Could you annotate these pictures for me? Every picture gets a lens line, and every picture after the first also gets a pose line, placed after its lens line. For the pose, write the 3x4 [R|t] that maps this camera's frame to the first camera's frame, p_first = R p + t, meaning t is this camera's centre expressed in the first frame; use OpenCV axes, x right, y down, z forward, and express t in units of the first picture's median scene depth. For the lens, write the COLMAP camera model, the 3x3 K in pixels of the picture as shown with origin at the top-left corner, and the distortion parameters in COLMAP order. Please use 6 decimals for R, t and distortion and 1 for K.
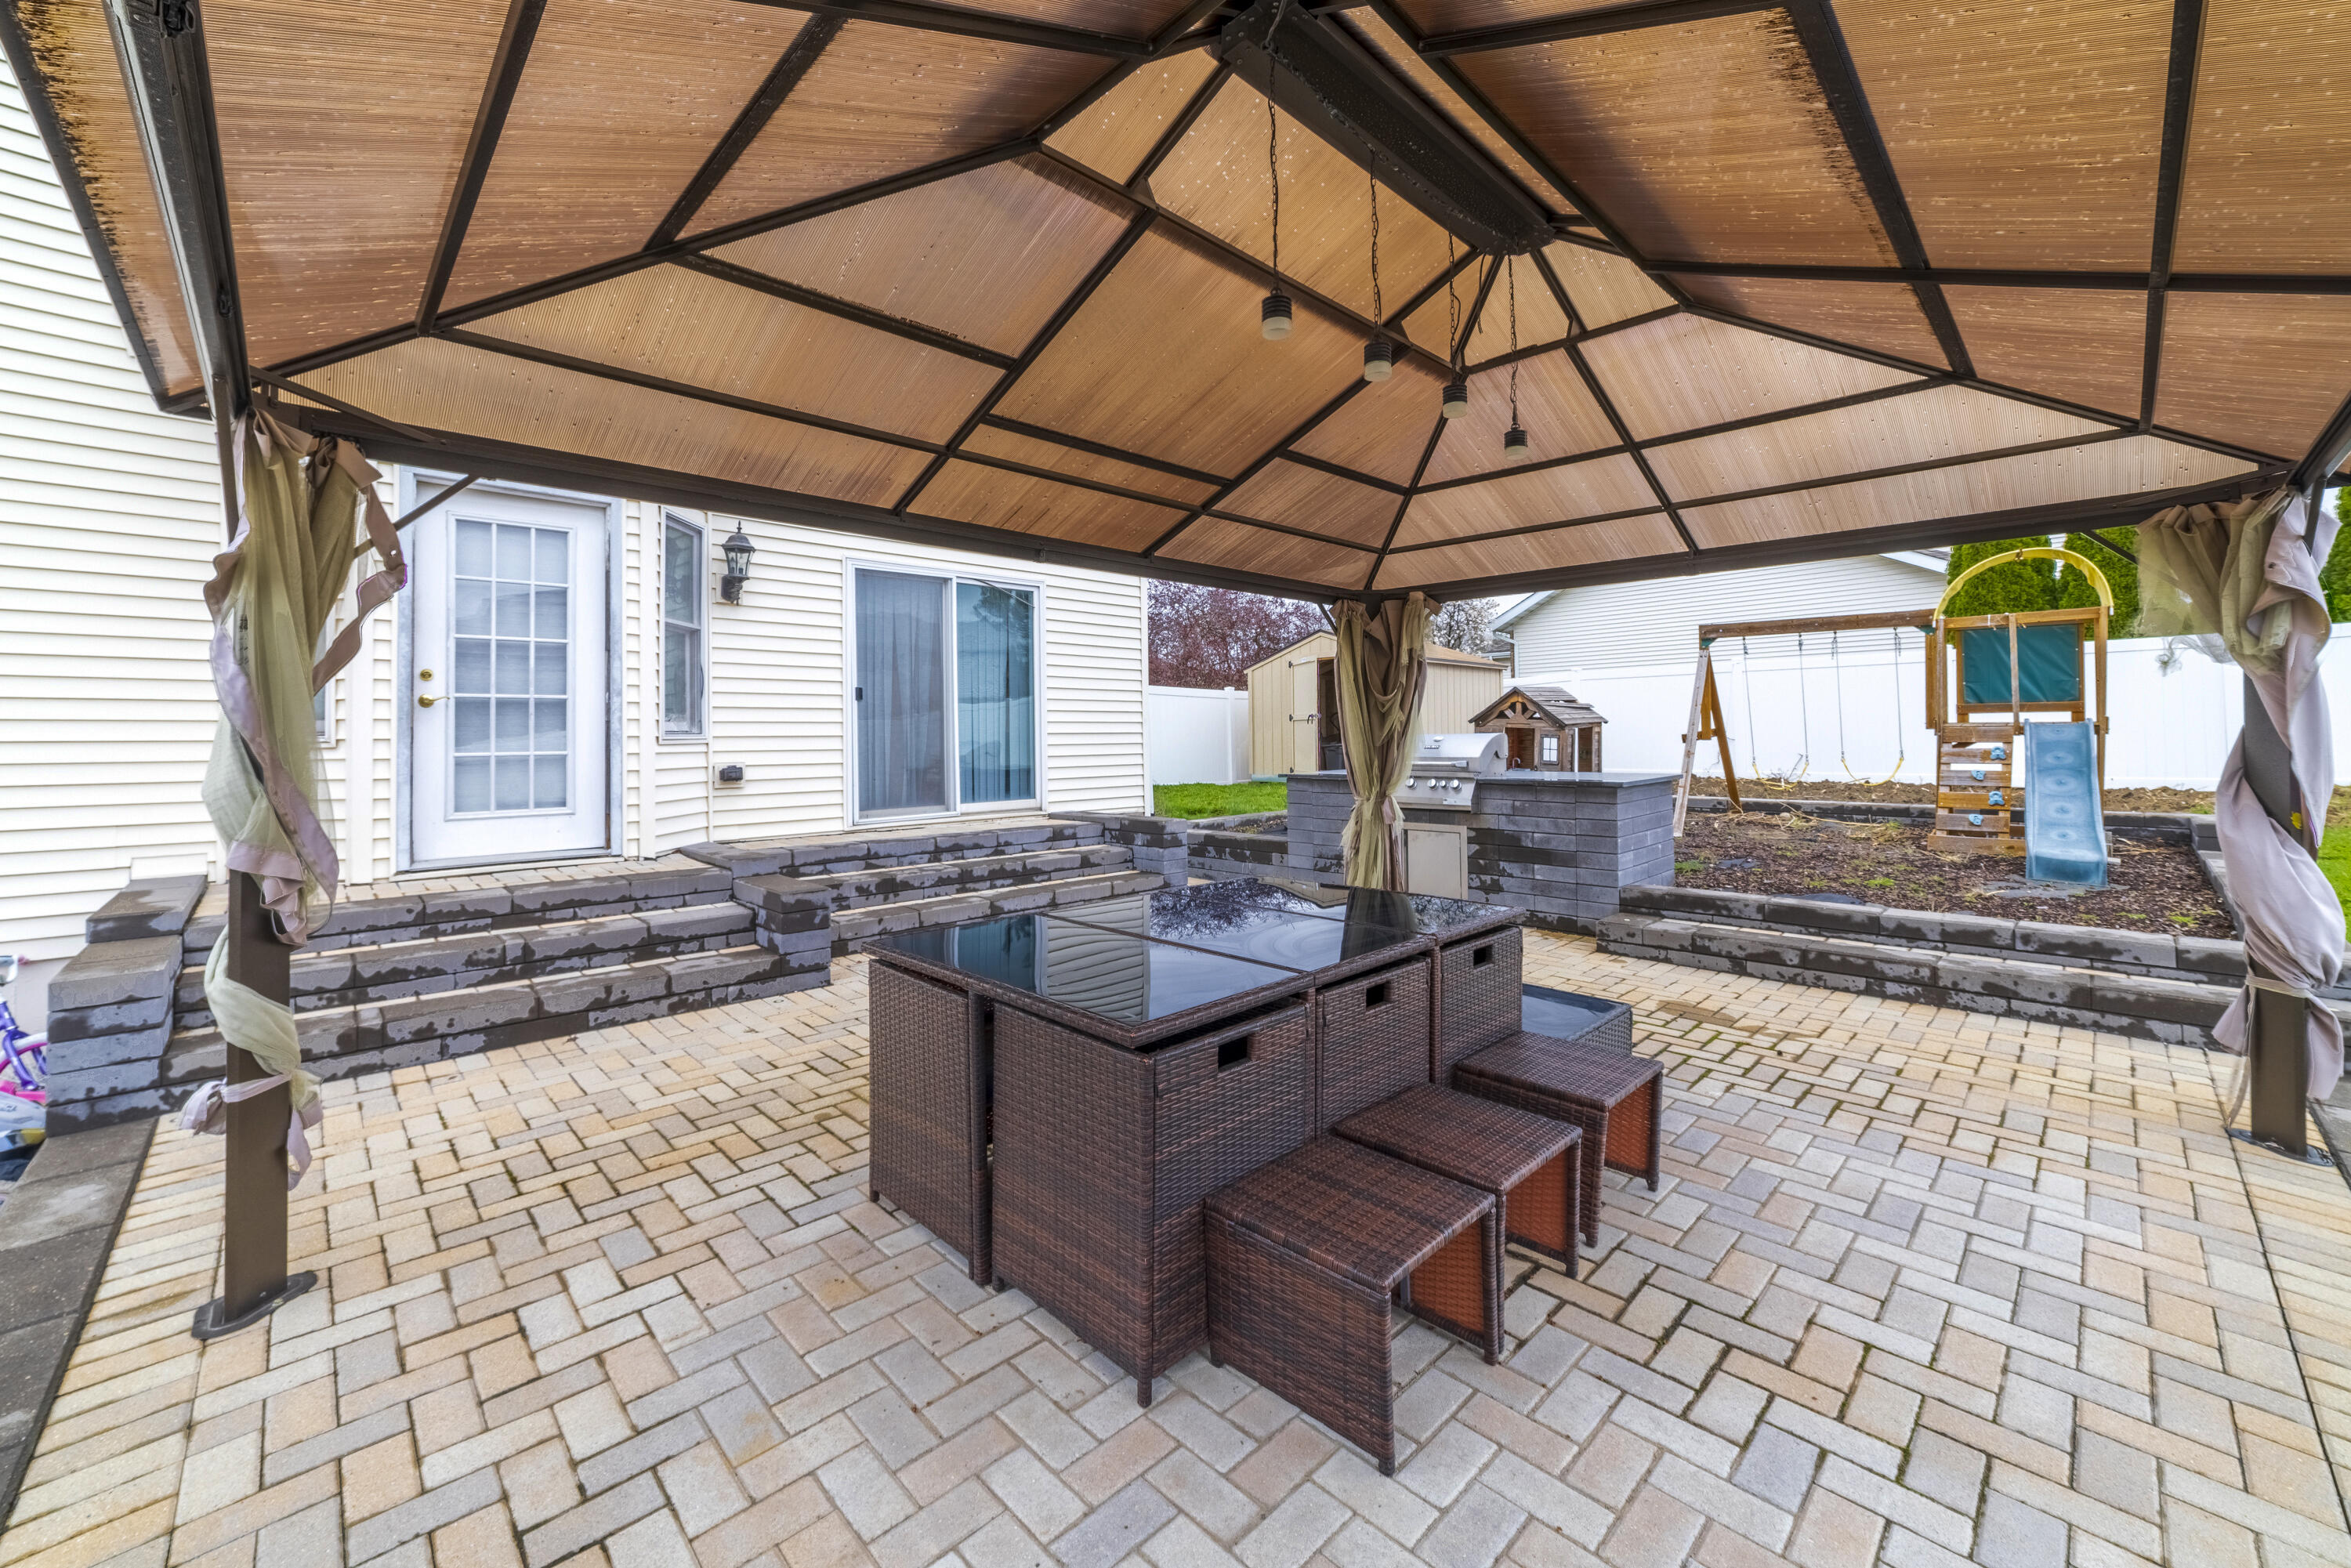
lens RADIAL K [[914.3, 0, 1159.3], [0, 914.3, 725.1], [0, 0, 1]] dist [-0.024528, 0.008251]
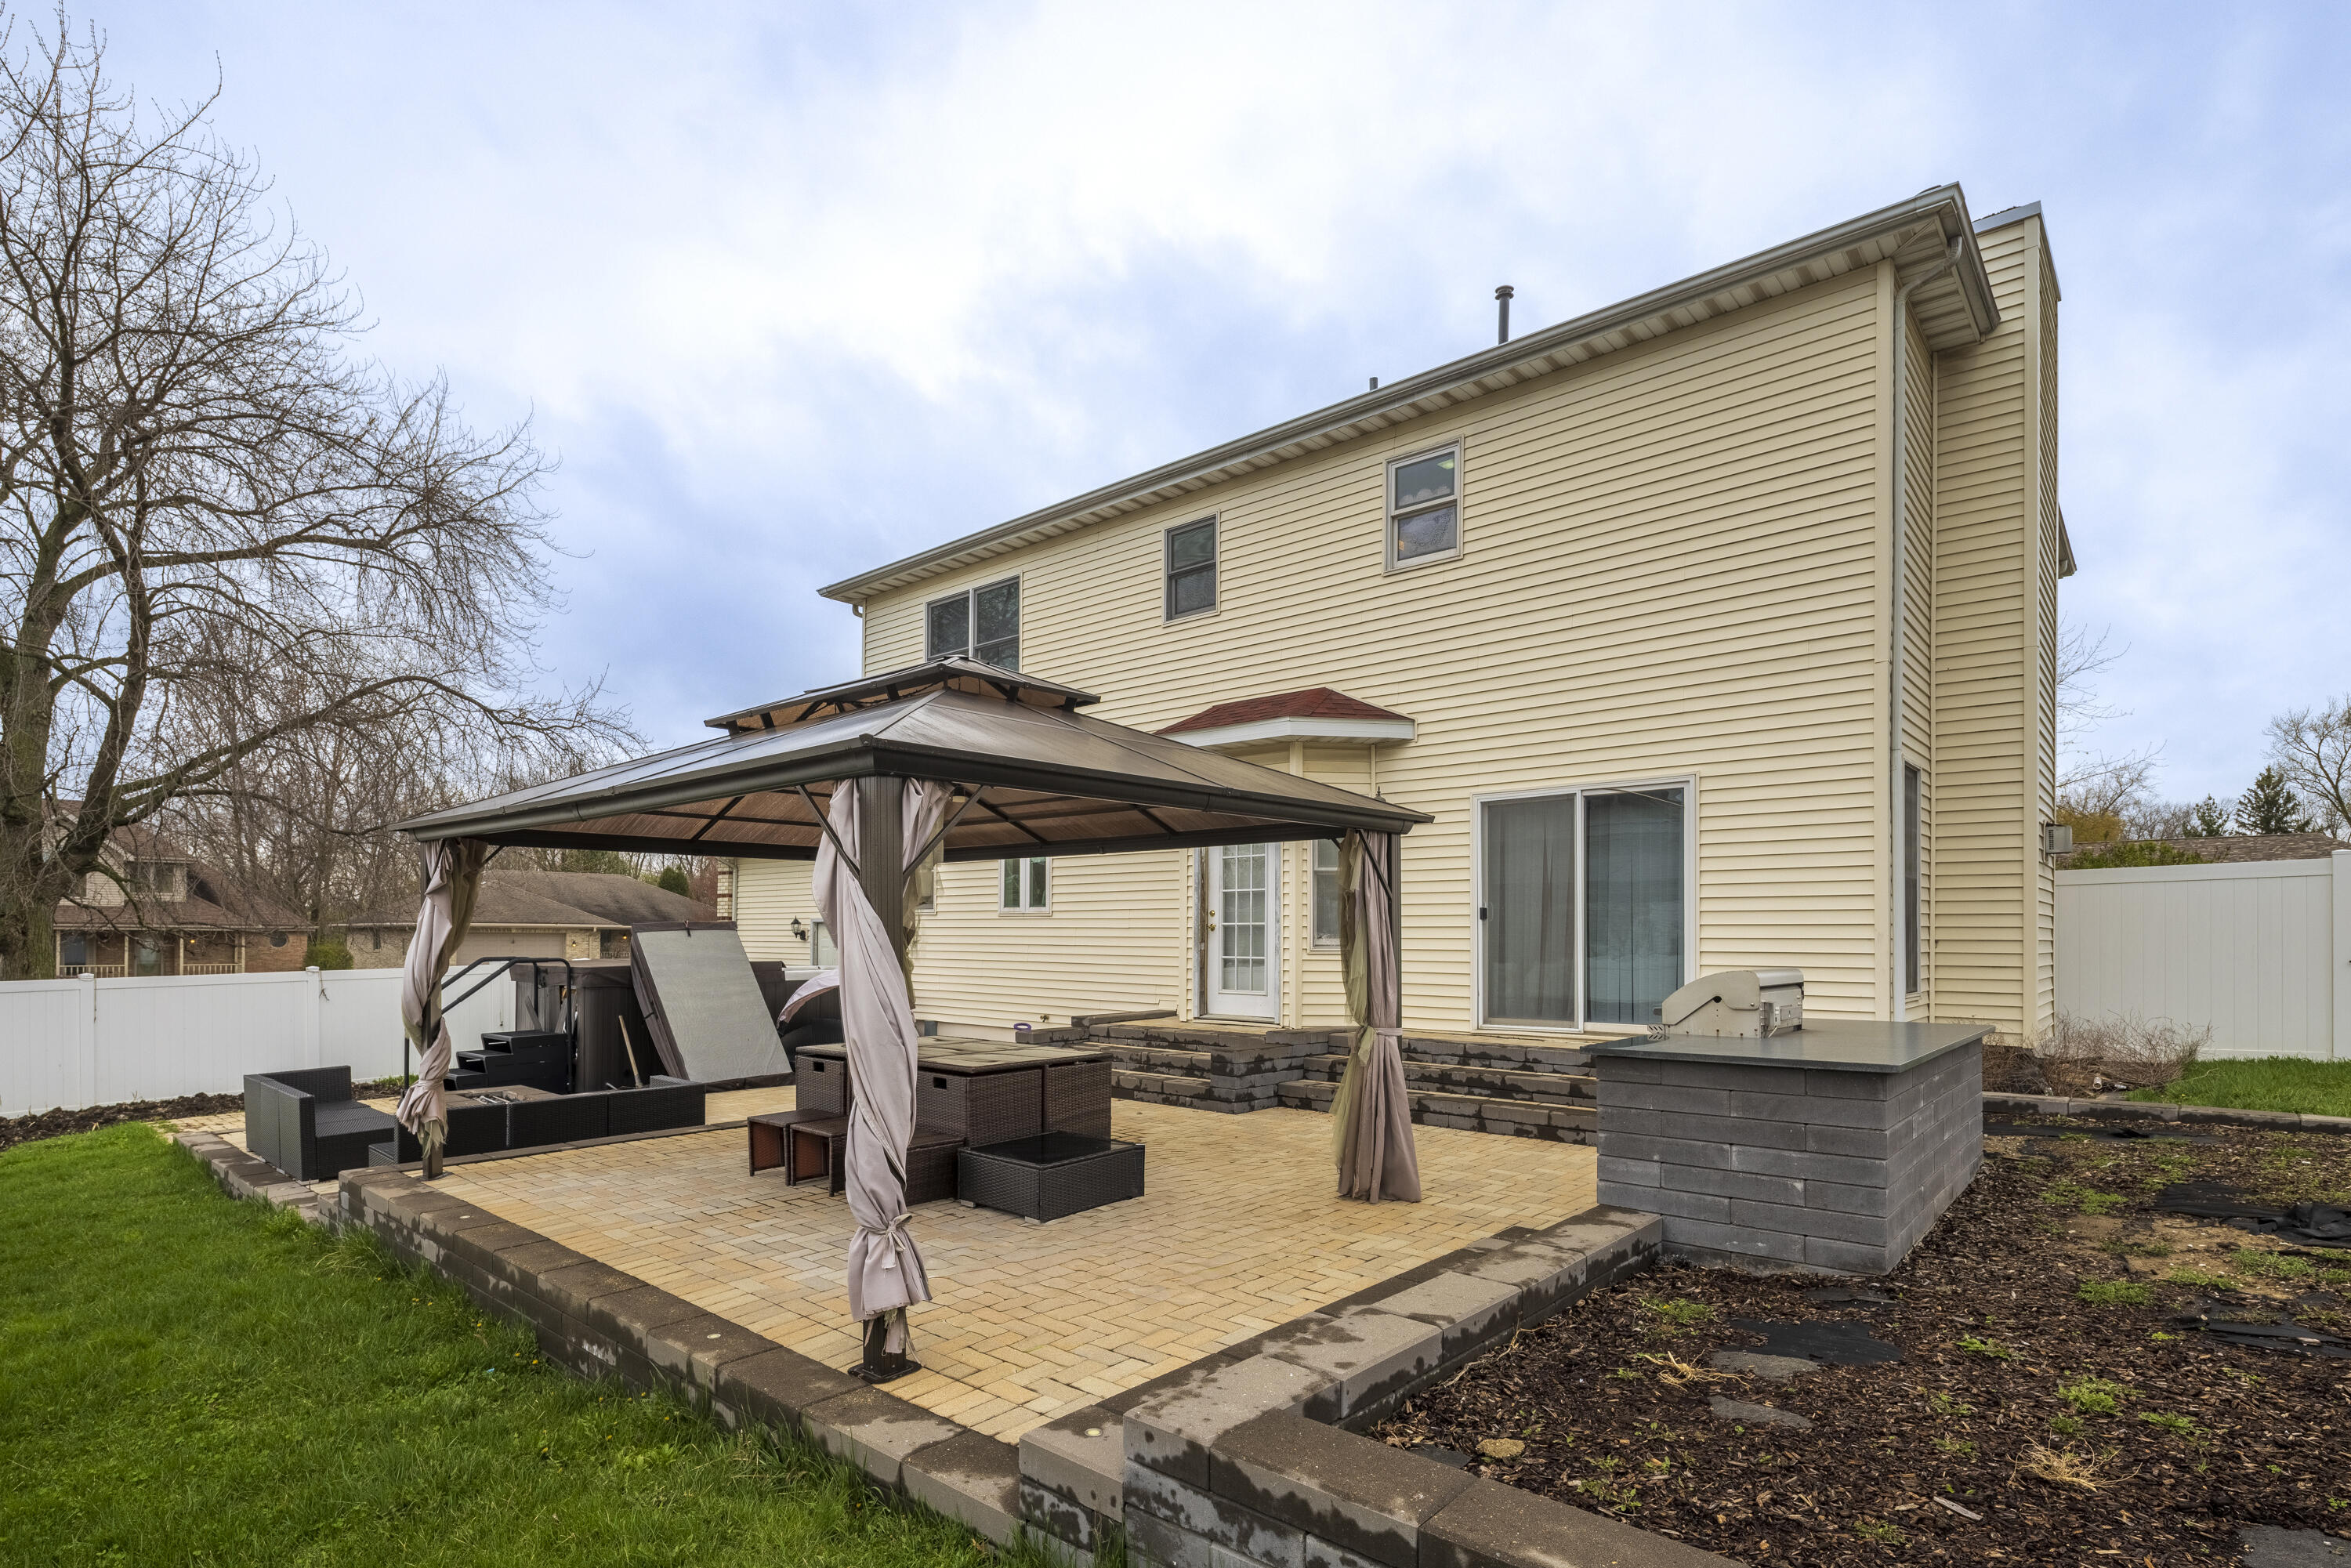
lens RADIAL K [[1140.5, 0, 1175.2], [0, 1140.5, 939.1], [0, 0, 1]] dist [-0.000130, -0.000200]
pose [[0.101143, 0.012887, -0.994788, 1.327152], [0.007499, 0.999878, 0.013715, -0.031432], [0.994844, -0.008847, 0.101034, 0.612315]]
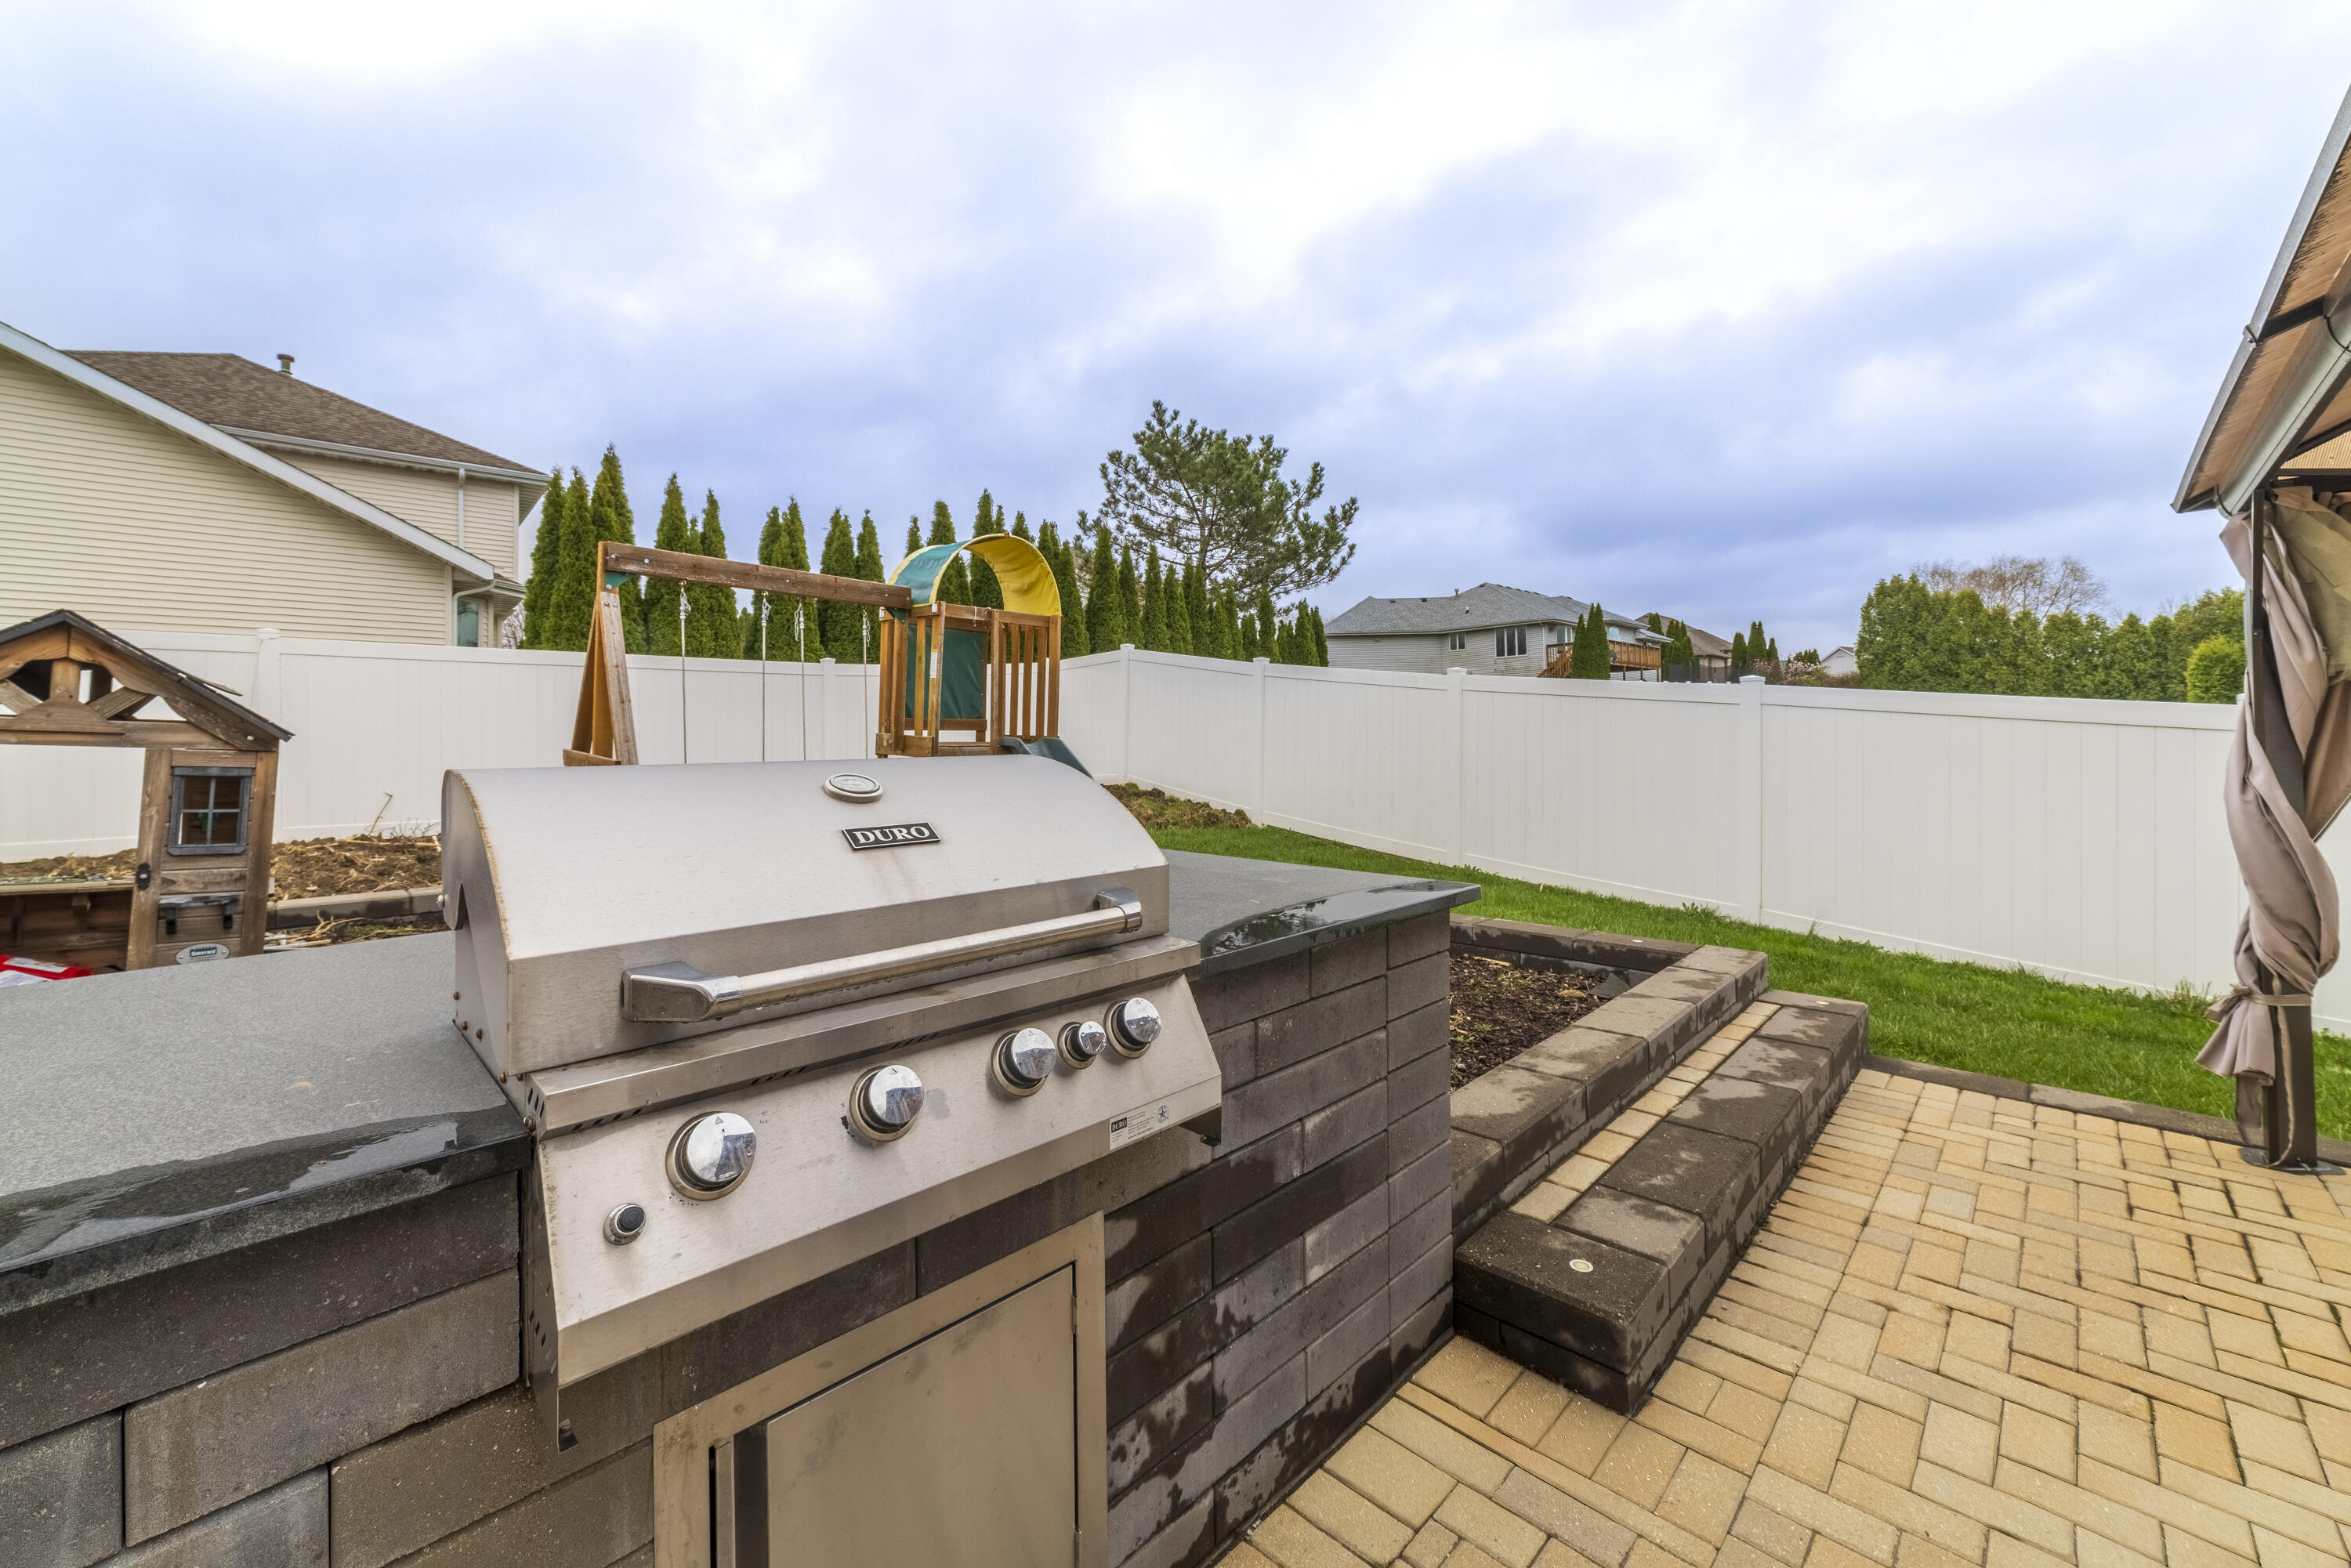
lens RADIAL K [[907.8, 0, 1169.9], [0, 907.8, 738.1], [0, 0, 1]] dist [-0.024790, 0.007980]
pose [[-0.027663, 0.016513, 0.999481, 0.153394], [0.001404, 0.999863, -0.016481, 0.009693], [-0.999616, 0.000947, -0.027683, 1.136755]]
